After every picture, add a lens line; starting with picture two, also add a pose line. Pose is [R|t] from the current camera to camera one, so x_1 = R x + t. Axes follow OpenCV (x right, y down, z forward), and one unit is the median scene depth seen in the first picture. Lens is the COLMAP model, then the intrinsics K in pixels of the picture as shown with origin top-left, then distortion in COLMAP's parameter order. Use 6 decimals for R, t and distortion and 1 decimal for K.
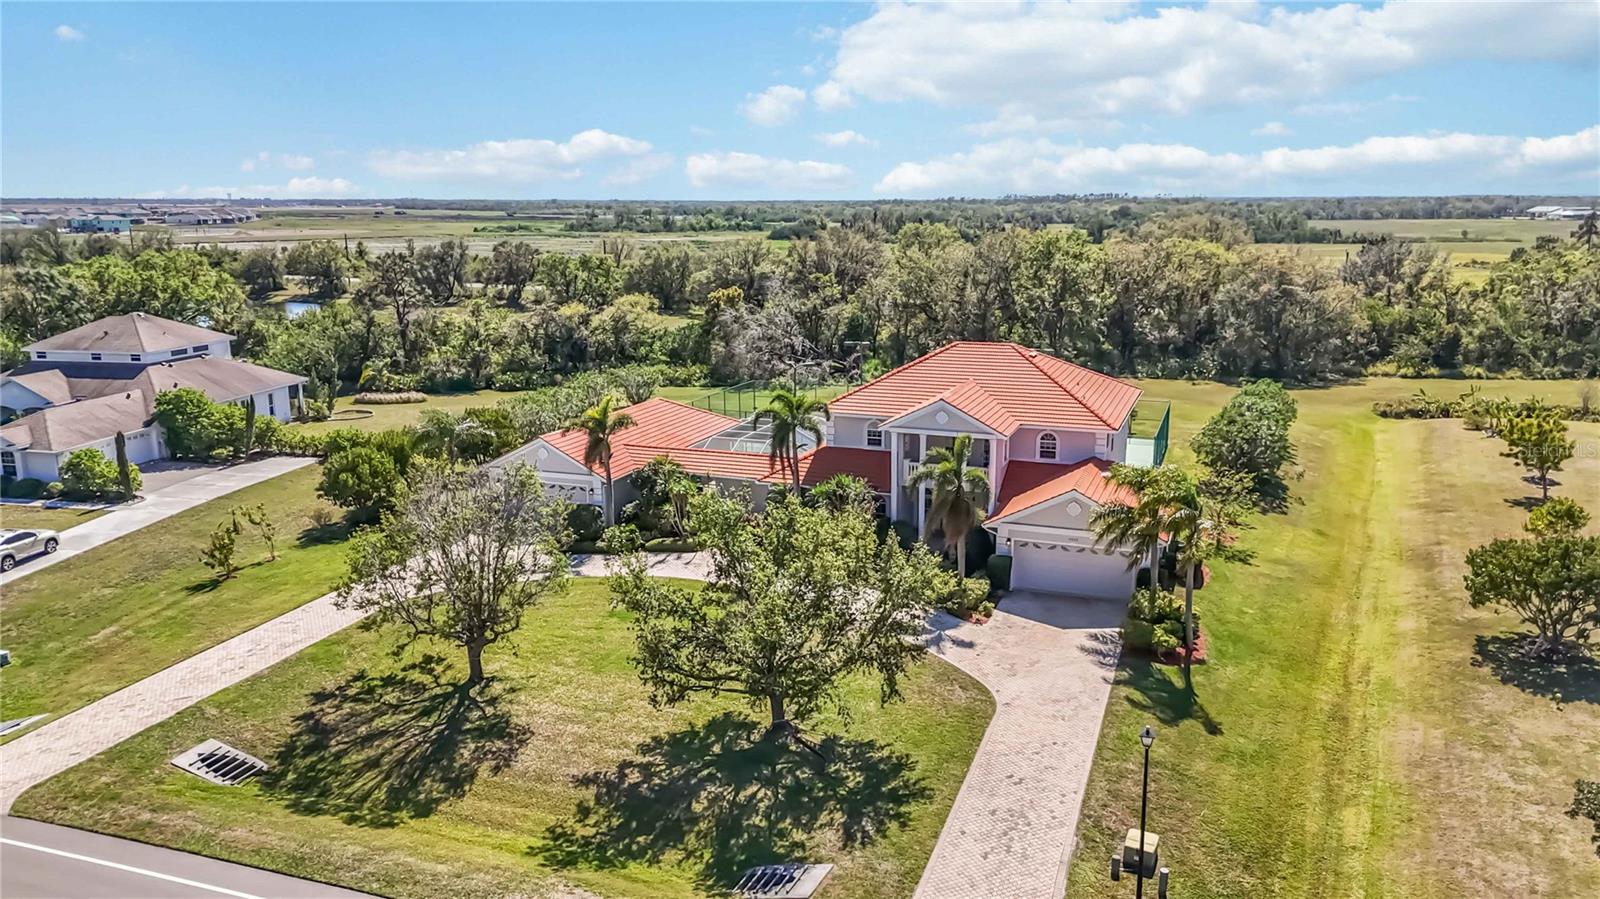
lens RADIAL K [[1231.8, 0, 800.0], [0, 1231.8, 449.5], [0, 0, 1]] dist [0.066005, -0.062304]
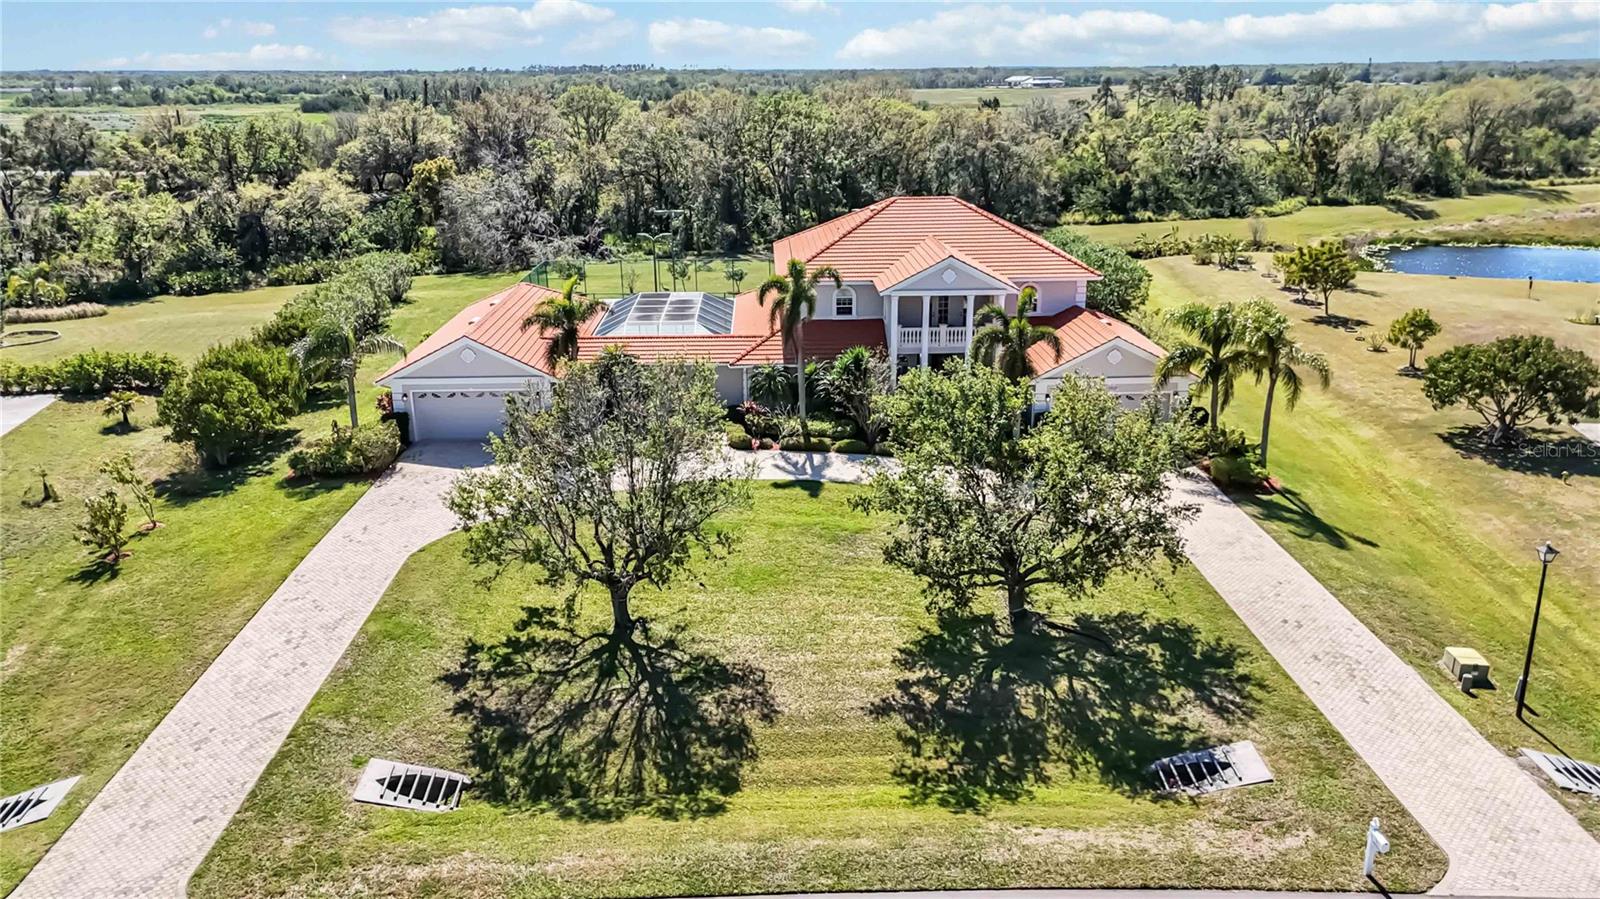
lens RADIAL K [[1228.0, 0, 818.9], [0, 1228.0, 450.6], [0, 0, 1]] dist [0.098143, -0.135858]
pose [[0.917600, -0.121131, 0.378599, -0.390011], [0.084118, 0.990041, 0.112883, -0.009049], [-0.388502, -0.071735, 0.918651, 0.183135]]
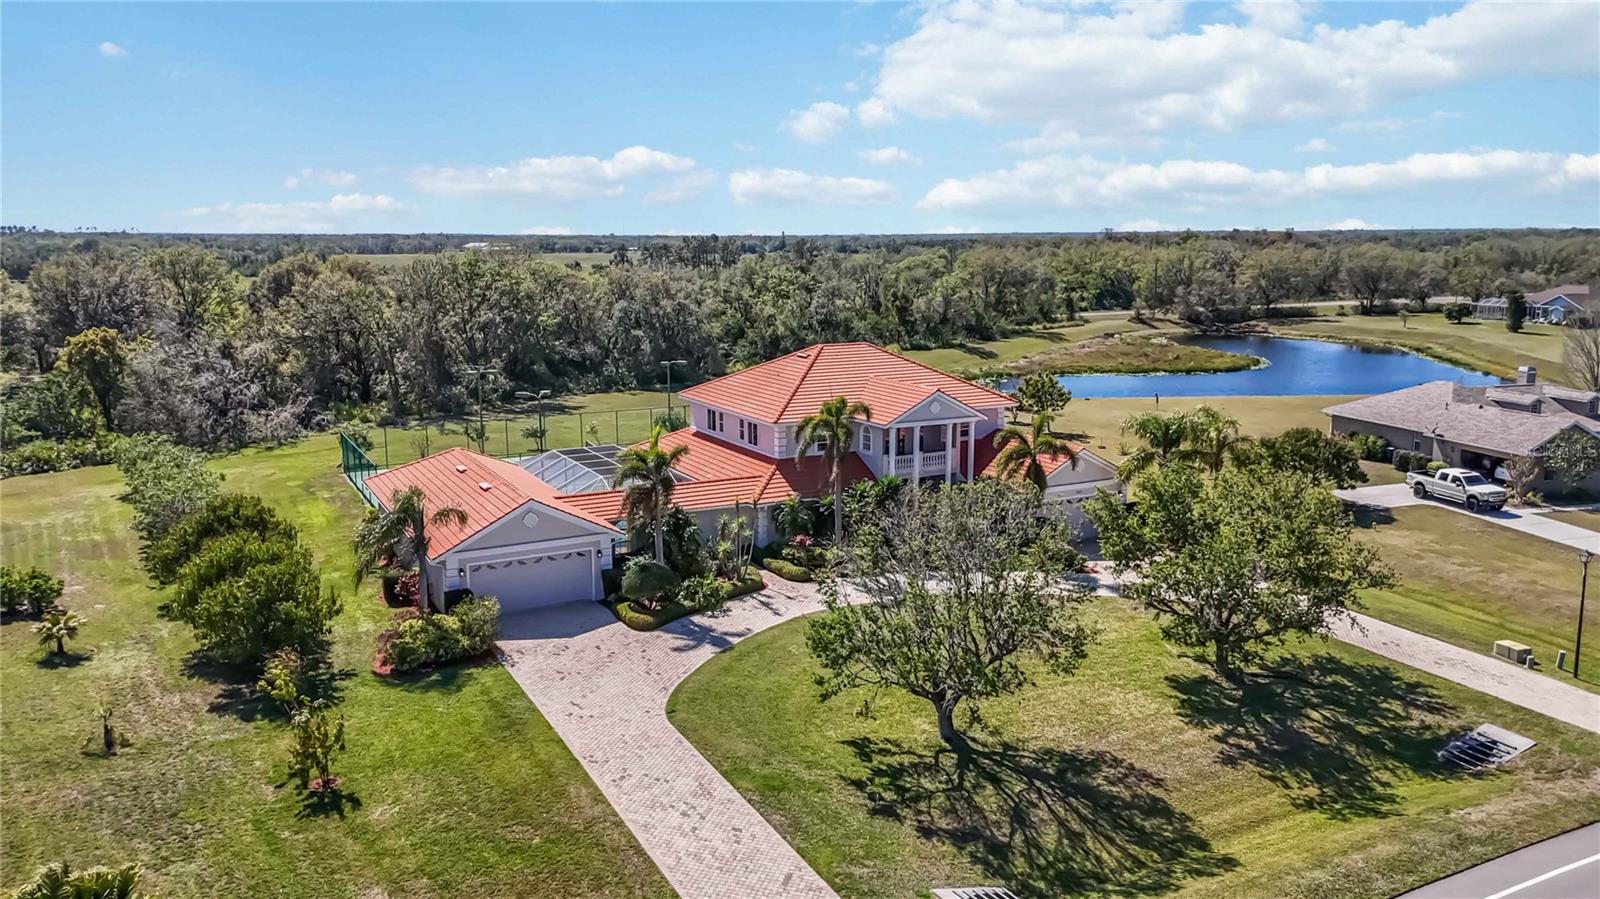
lens RADIAL K [[1214.3, 0, 845.1], [0, 1214.3, 438.9], [0, 0, 1]] dist [0.055809, -0.055177]
pose [[0.633831, -0.126985, 0.762976, -0.823665], [0.154338, 0.987358, 0.036116, -0.054828], [-0.757917, 0.094864, 0.645417, 0.434205]]
